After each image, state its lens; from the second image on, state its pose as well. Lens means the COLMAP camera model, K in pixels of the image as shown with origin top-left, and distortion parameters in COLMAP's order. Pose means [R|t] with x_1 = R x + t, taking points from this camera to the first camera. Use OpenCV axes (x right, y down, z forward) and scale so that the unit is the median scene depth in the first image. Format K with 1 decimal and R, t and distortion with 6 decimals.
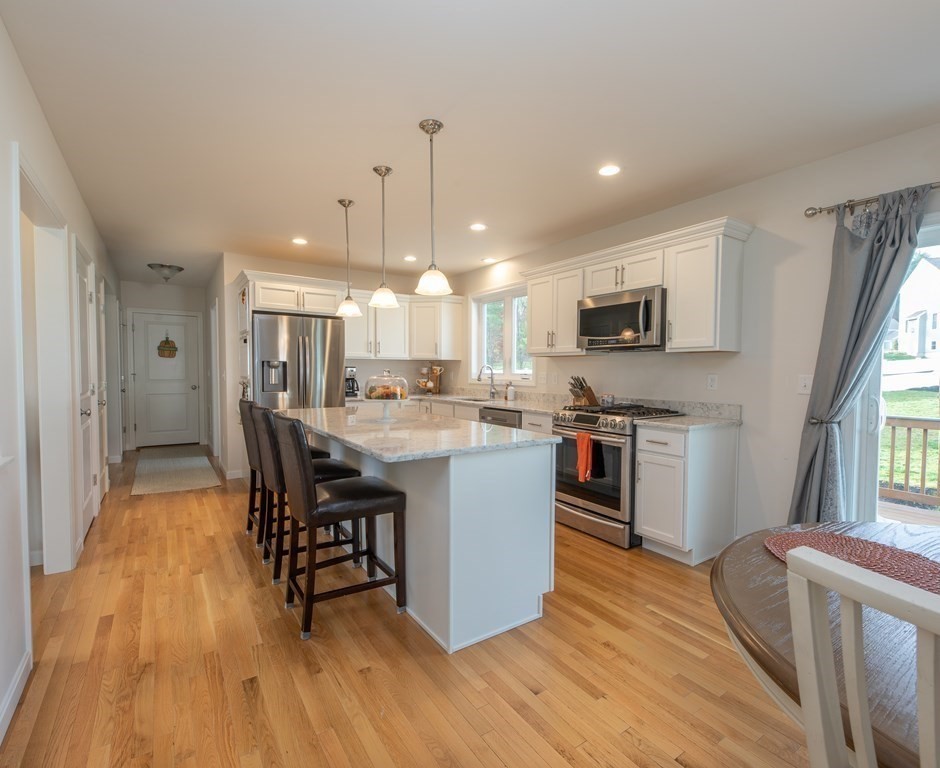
lens RADIAL K [[459.5, 0, 478.7], [0, 459.5, 387.8], [0, 0, 1]] dist [0.003748, 0.000309]
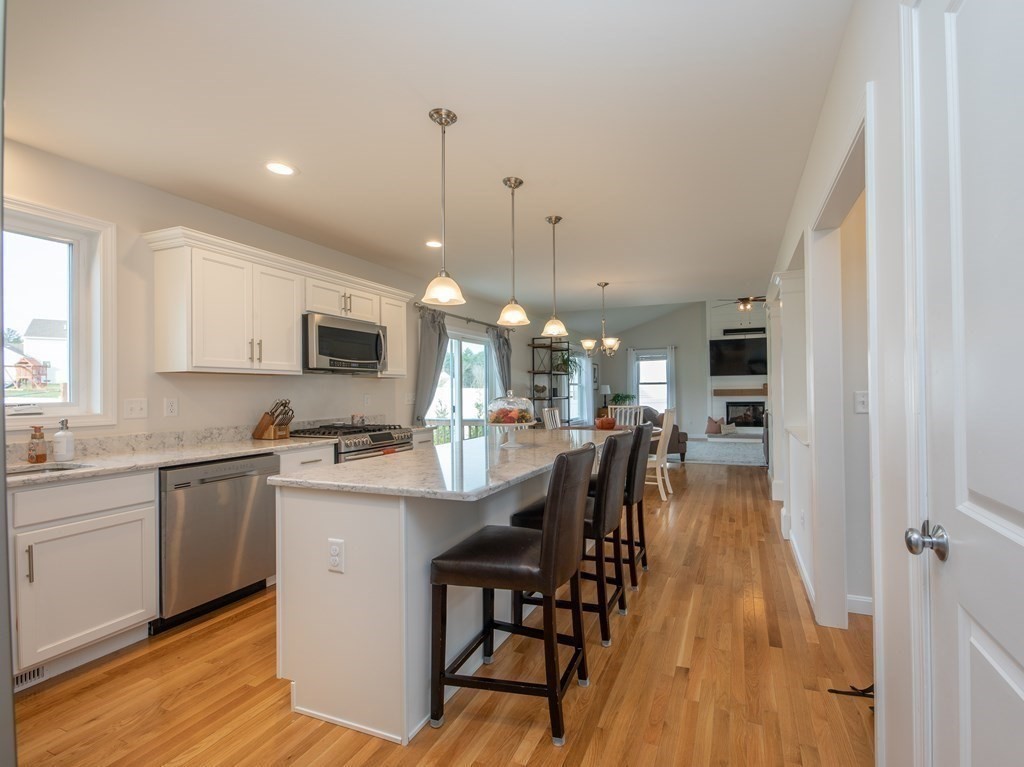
lens RADIAL K [[457.5, 0, 576.1], [0, 457.5, 387.8], [0, 0, 1]] dist [0.001638, 0.000038]
pose [[-0.585386, 0.004165, 0.810744, -0.810429], [0.038491, 0.999002, 0.022660, -0.048557], [-0.809840, 0.044472, -0.584963, 1.132593]]
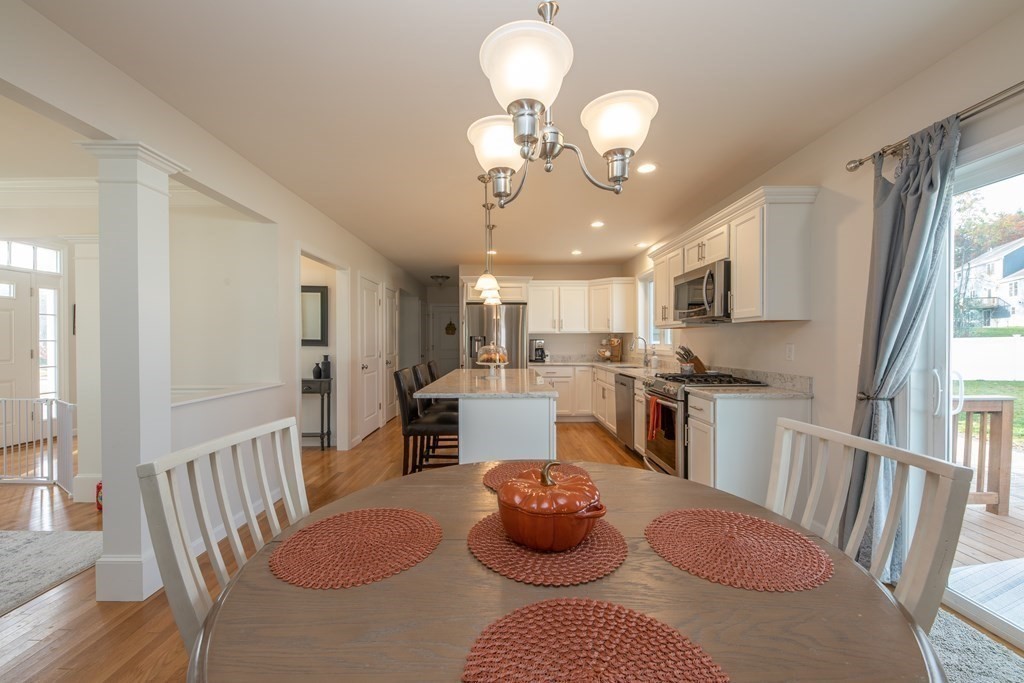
lens RADIAL K [[410.9, 0, 512.0], [0, 410.9, 341.5], [0, 0, 1]] dist [0.016764, -0.010767]
pose [[0.834051, -0.008688, -0.551619, 0.442603], [-0.012408, 0.999328, -0.034499, 0.001694], [0.551548, 0.035619, 0.833382, -0.028467]]
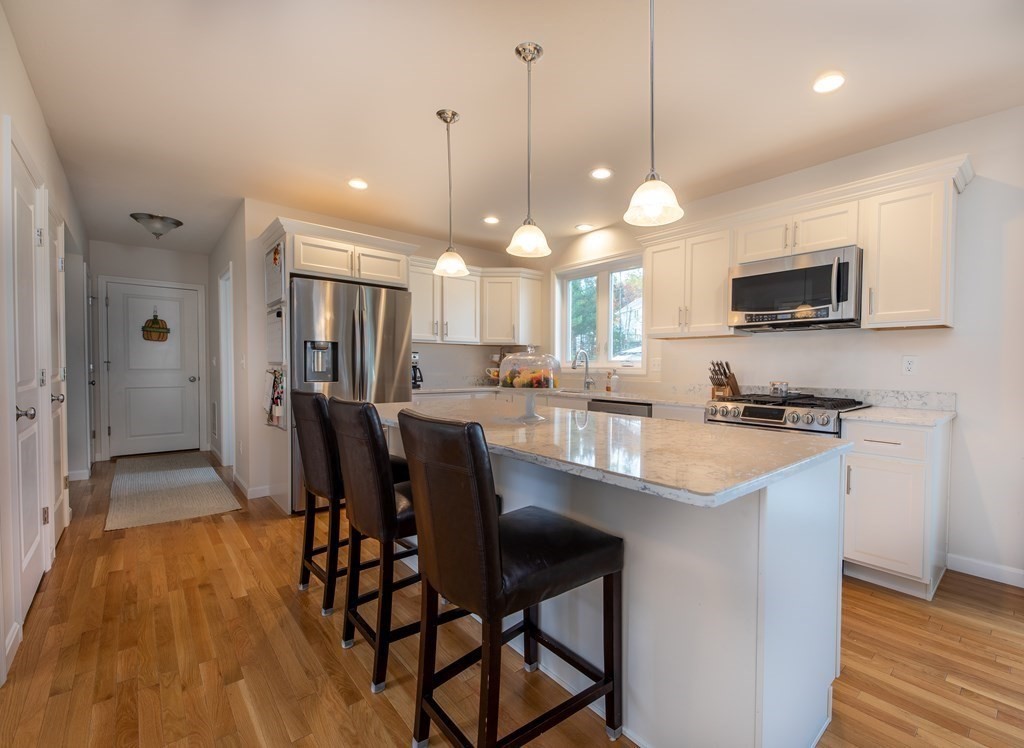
lens RADIAL K [[448.8, 0, 559.0], [0, 448.8, 378.0], [0, 0, 1]] dist [0.018463, -0.011731]
pose [[0.989322, -0.002691, 0.145720, -0.203465], [0.004015, 0.999953, -0.008796, 0.012500], [-0.145690, 0.009287, 0.989287, 0.259161]]
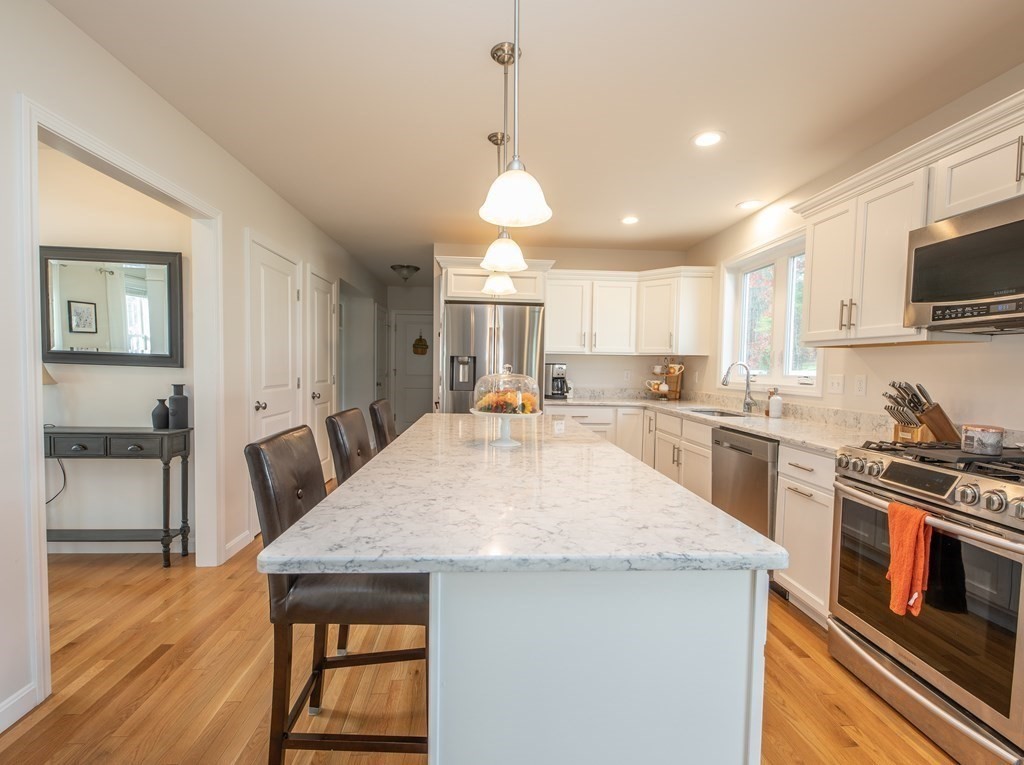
lens RADIAL K [[457.1, 0, 509.4], [0, 457.1, 386.6], [0, 0, 1]] dist [0.003157, -0.000227]
pose [[0.855315, 0.031152, -0.517171, 0.108399], [-0.031035, 0.999479, 0.008878, -0.012605], [0.517178, 0.008457, 0.855836, 0.356782]]
